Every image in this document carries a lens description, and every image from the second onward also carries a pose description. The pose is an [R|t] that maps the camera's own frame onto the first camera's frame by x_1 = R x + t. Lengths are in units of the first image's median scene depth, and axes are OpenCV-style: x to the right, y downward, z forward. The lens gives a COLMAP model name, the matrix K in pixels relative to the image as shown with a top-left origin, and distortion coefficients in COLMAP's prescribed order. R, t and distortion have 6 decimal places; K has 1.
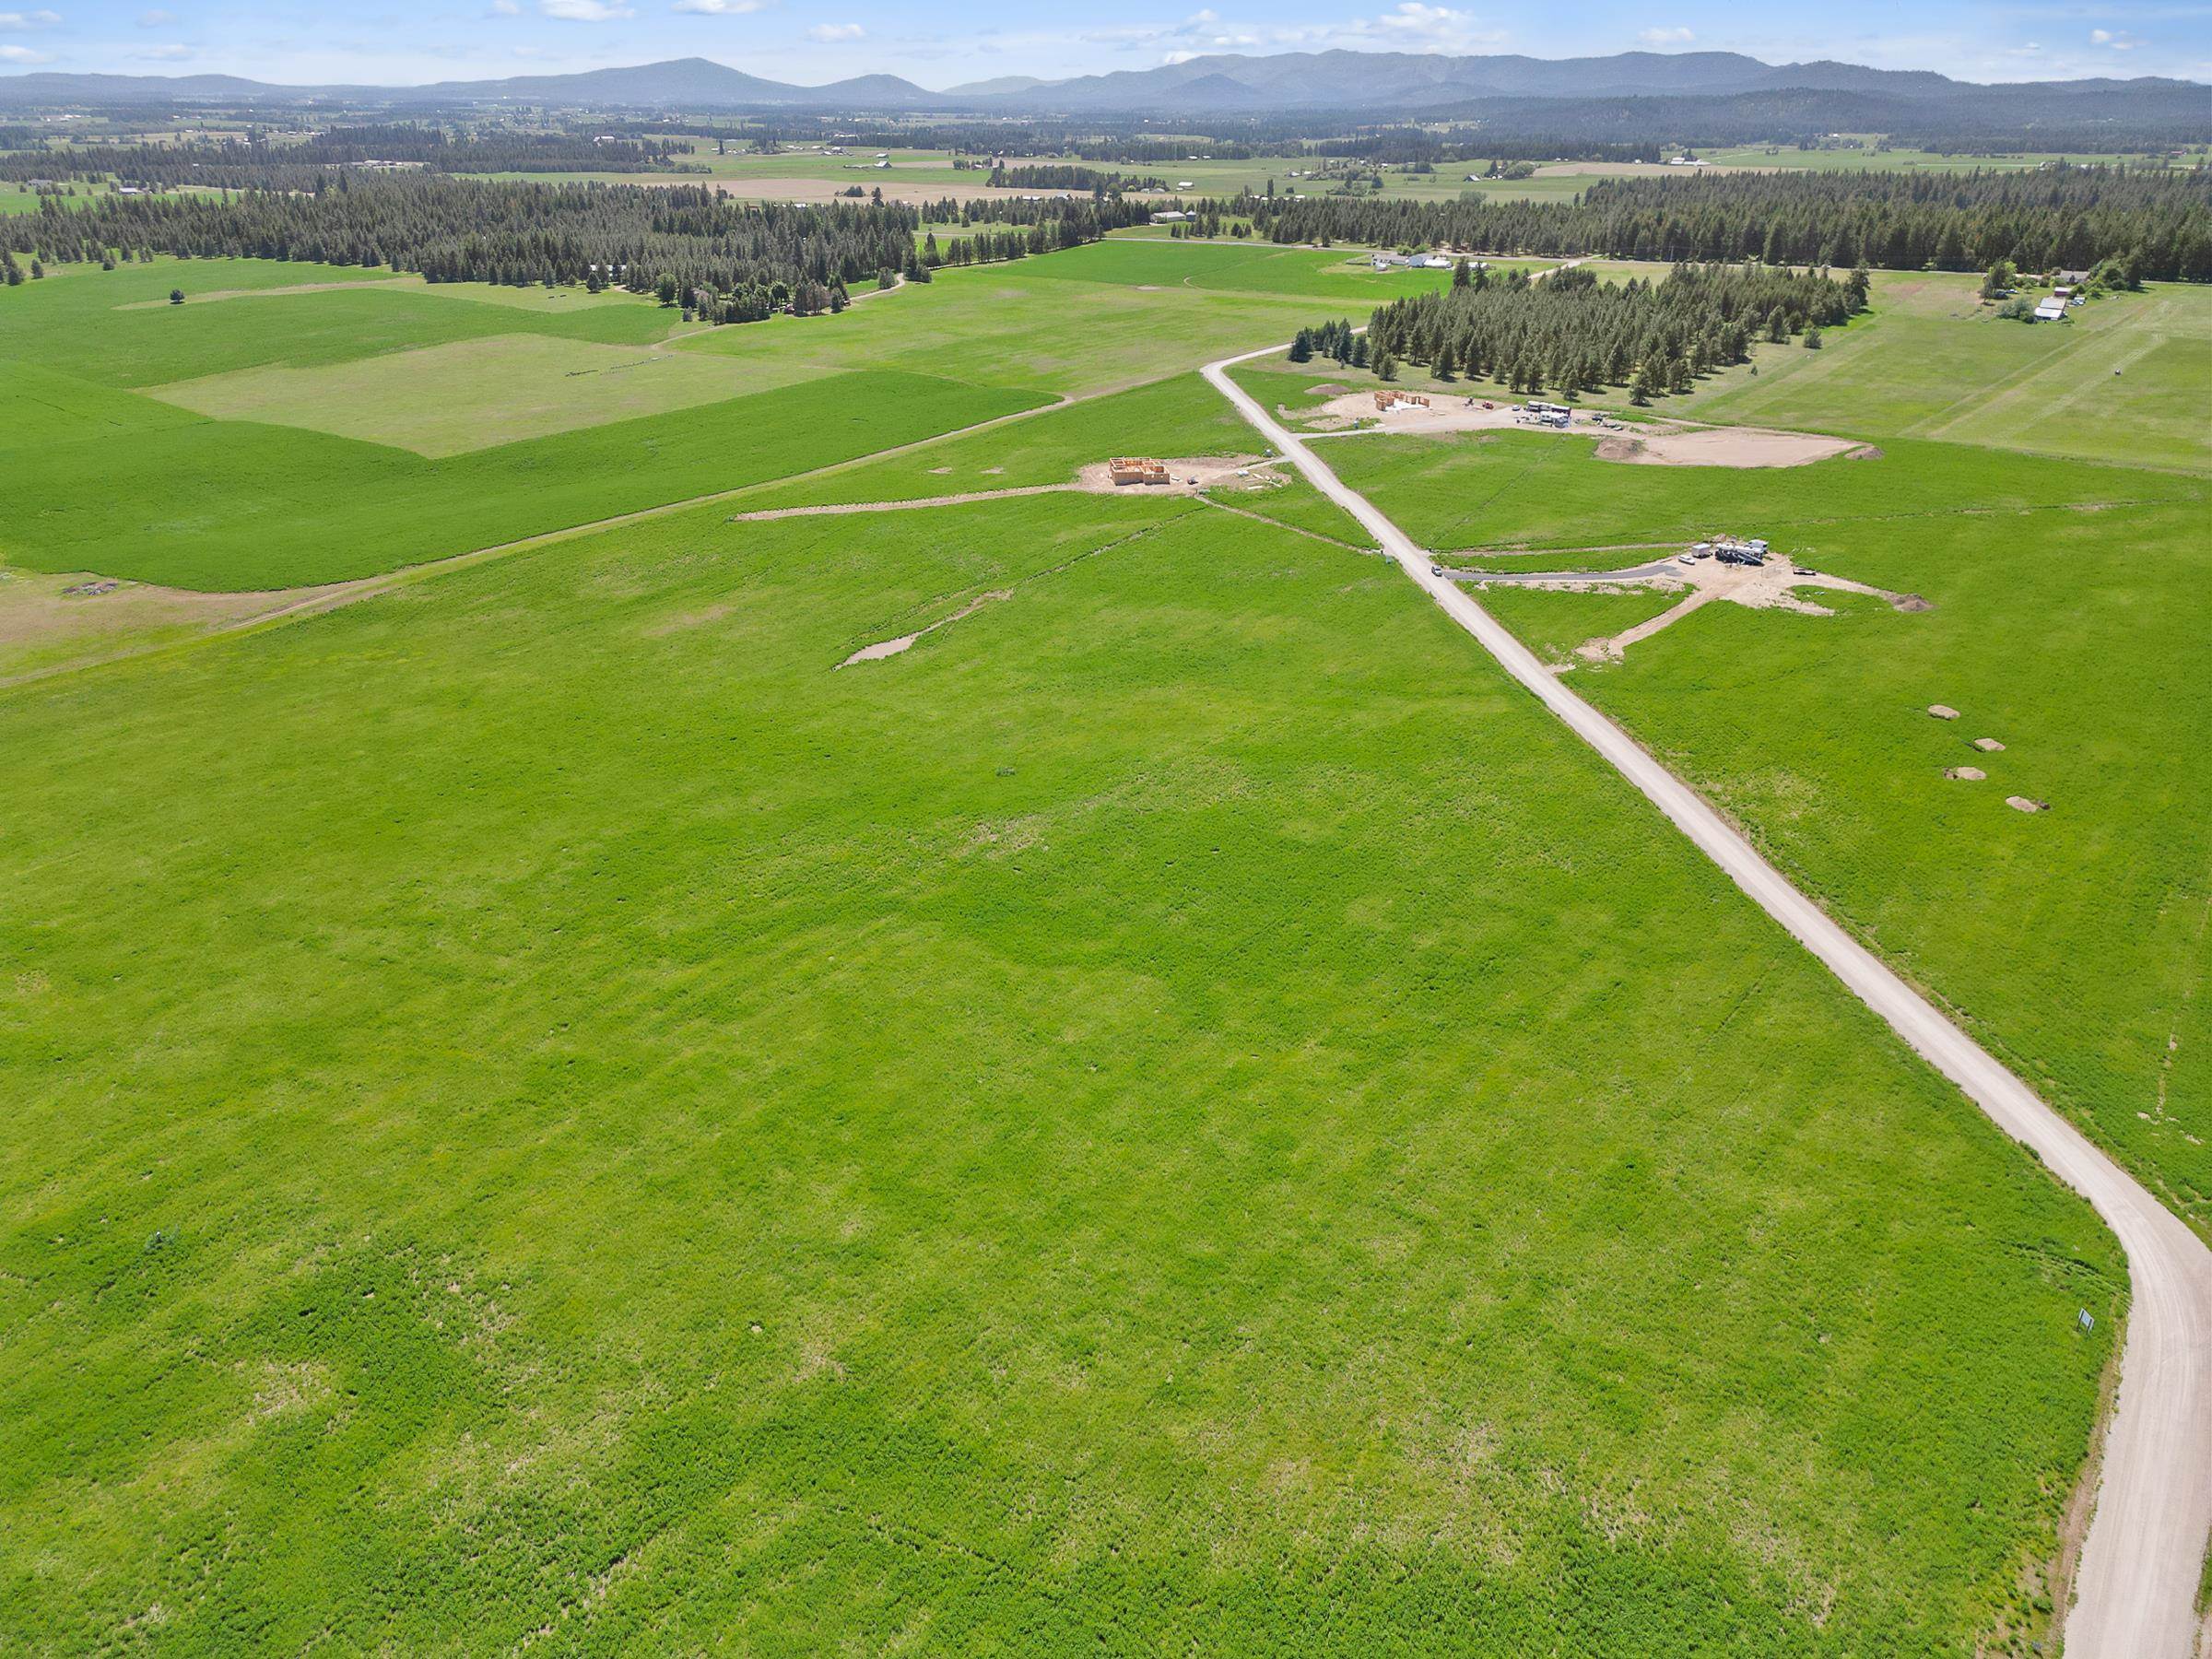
lens RADIAL K [[1546.9, 0, 1109.6], [0, 1546.9, 825.4], [0, 0, 1]] dist [0.066294, -0.057378]
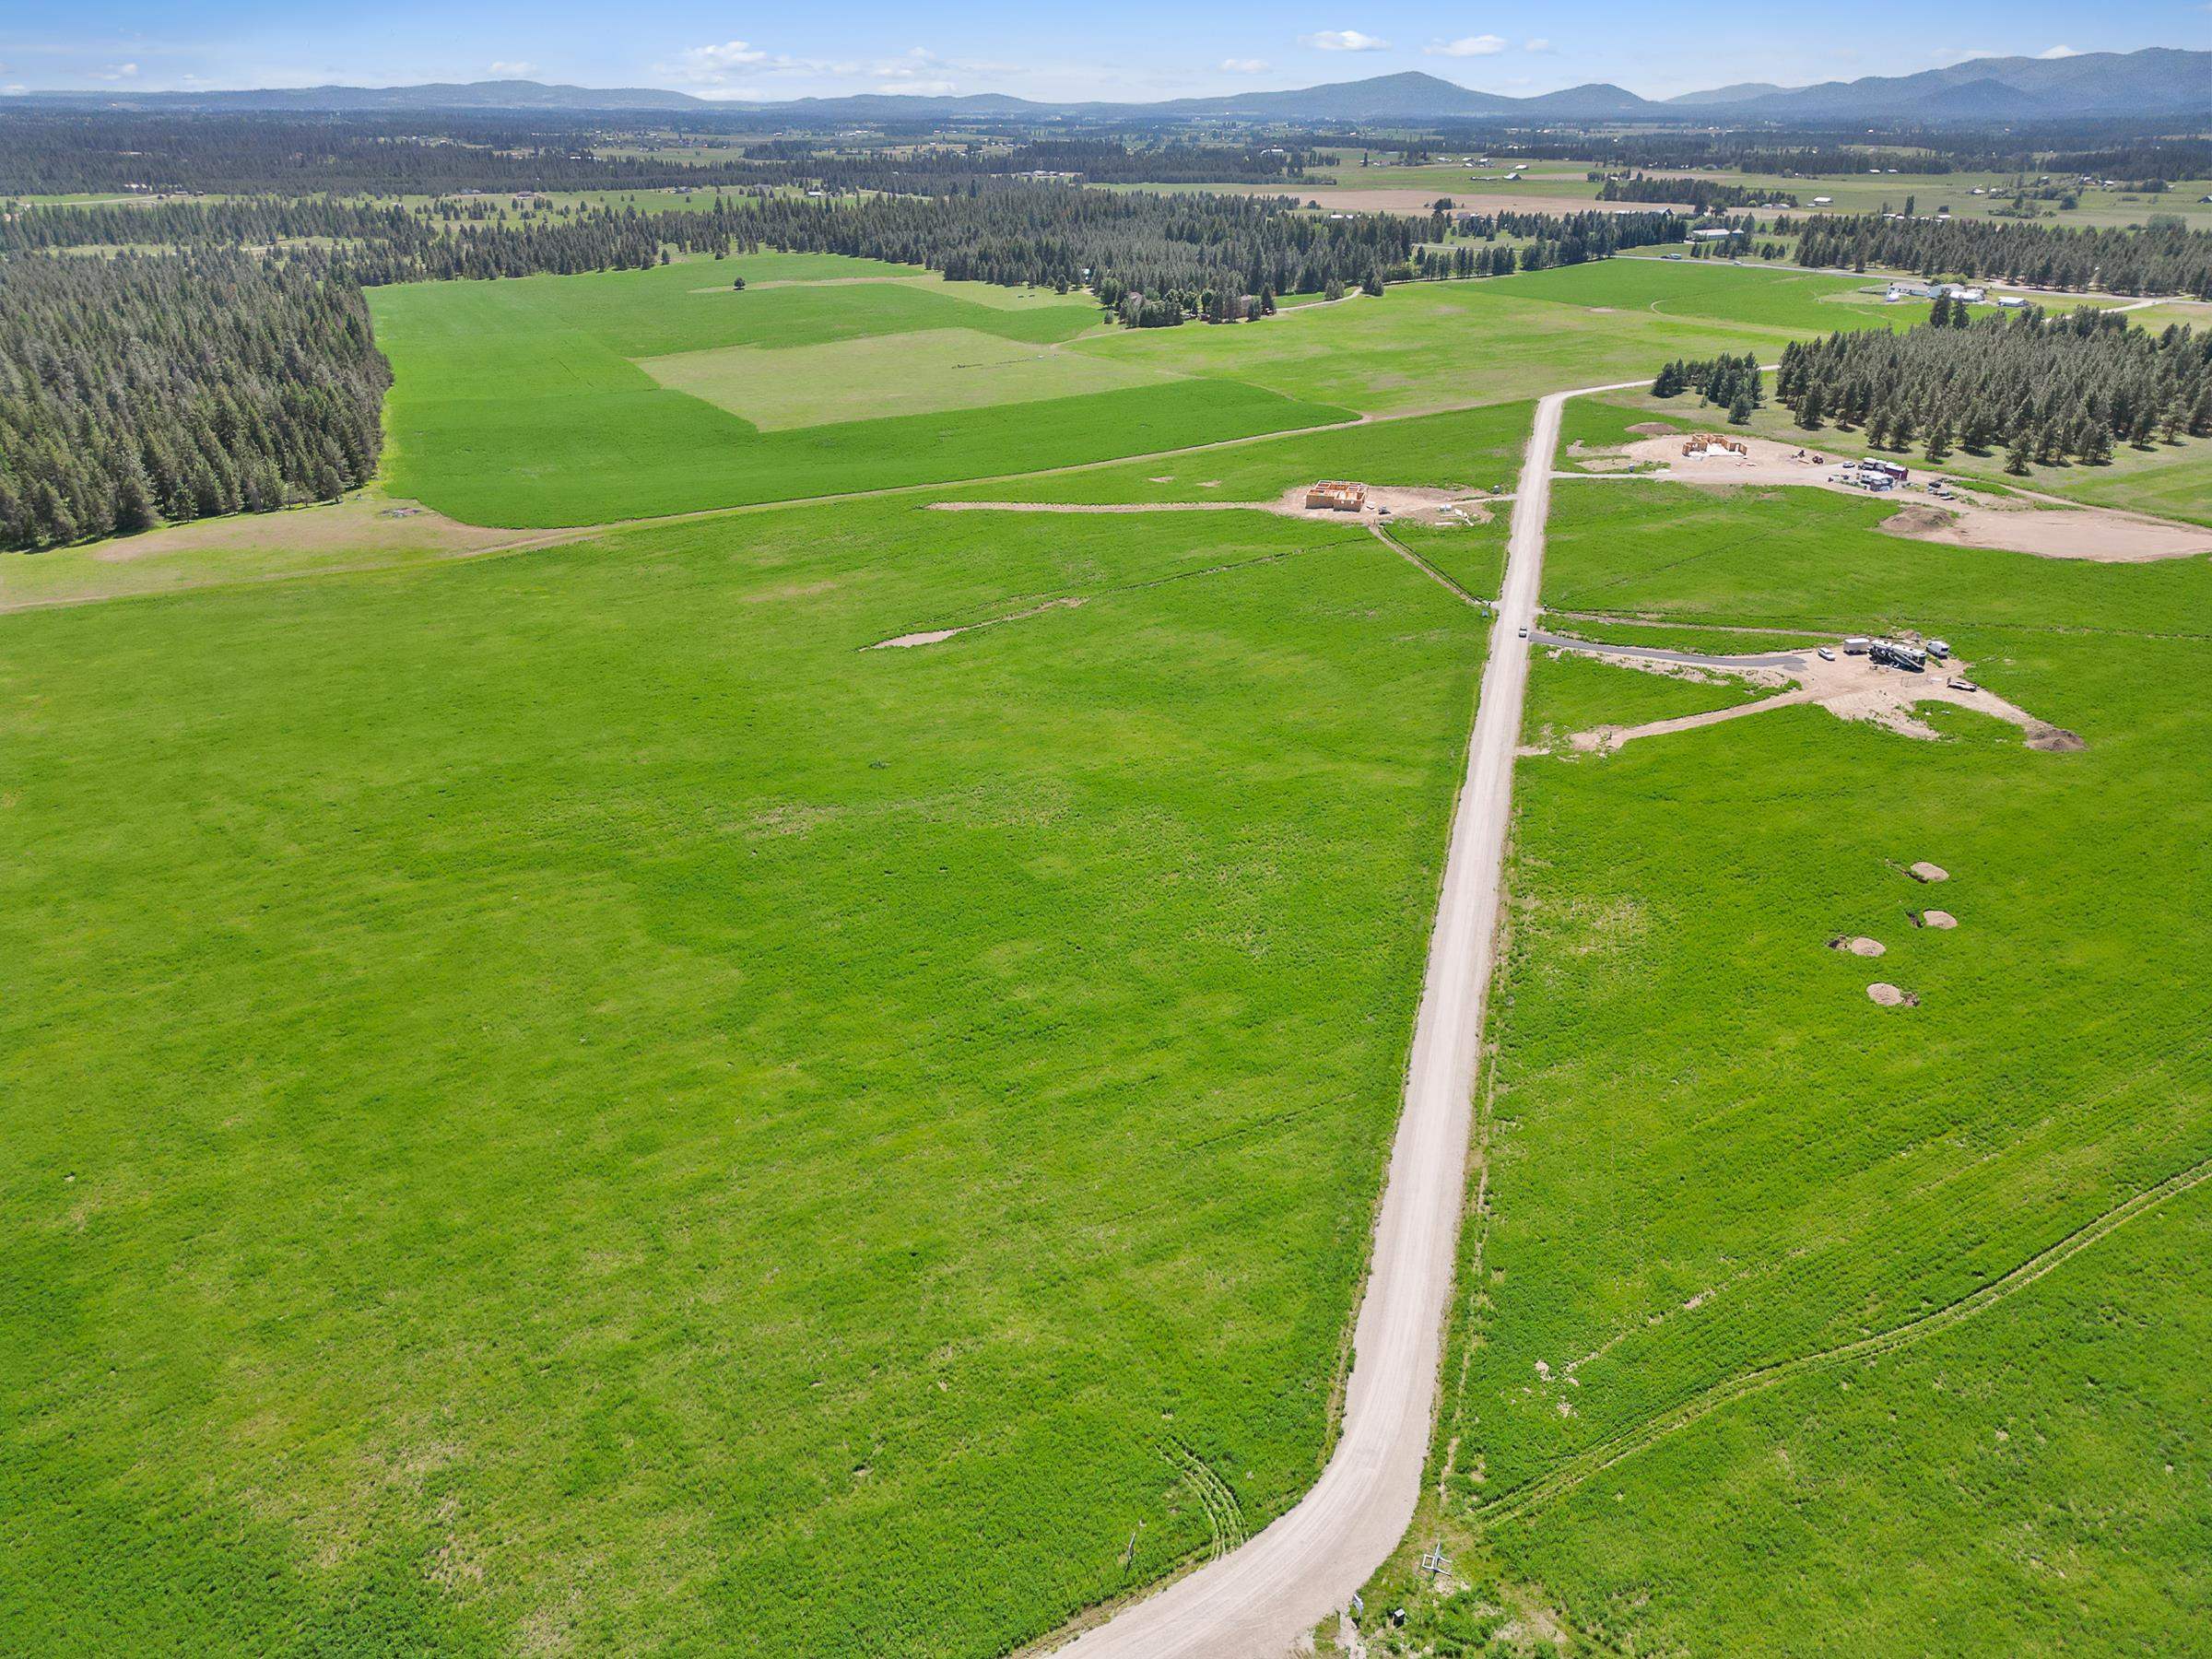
lens RADIAL K [[1546.9, 0, 1109.6], [0, 1546.9, 825.4], [0, 0, 1]] dist [0.066294, -0.057378]
pose [[0.917059, 0.166413, -0.362366, 0.266076], [-0.168701, 0.985336, 0.025567, -0.027910], [0.361307, 0.037685, 0.931685, 0.060791]]
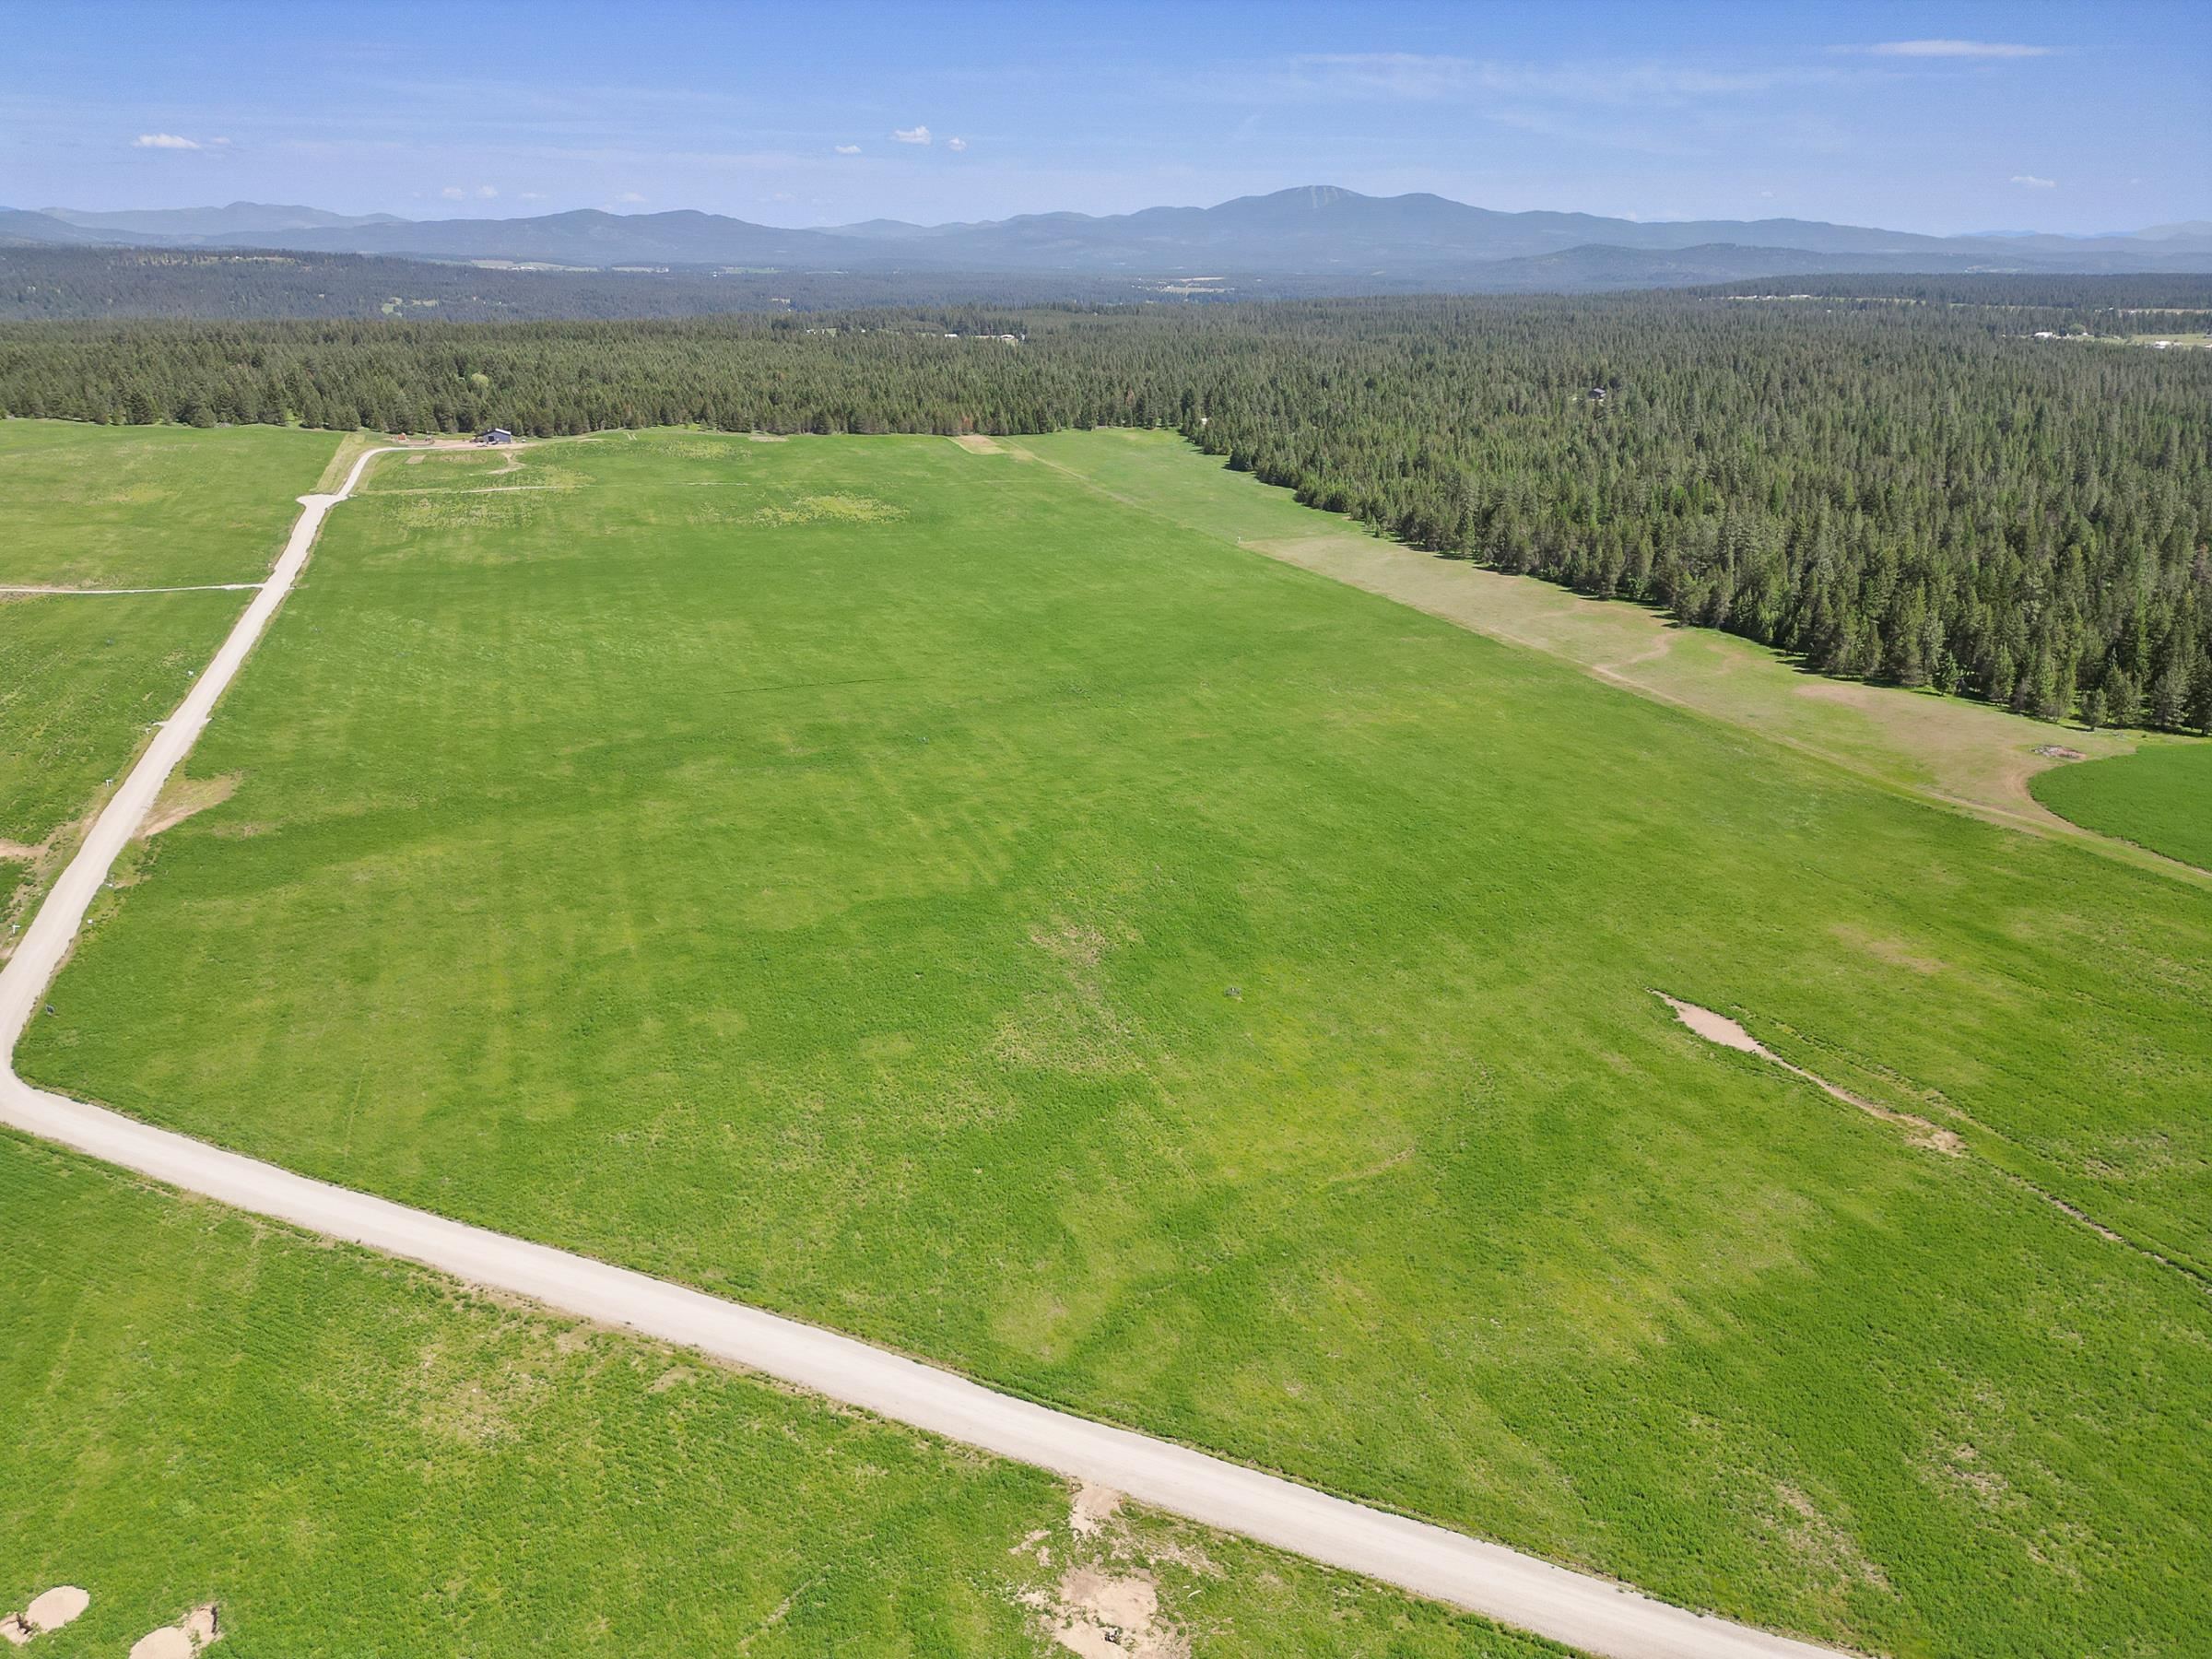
lens RADIAL K [[1546.9, 0, 1109.6], [0, 1546.9, 825.4], [0, 0, 1]] dist [0.066294, -0.057378]
pose [[-0.530167, 0.284211, -0.798841, 0.398401], [-0.367439, 0.772074, 0.518546, -0.330107], [0.764141, 0.568441, -0.304898, 0.689550]]
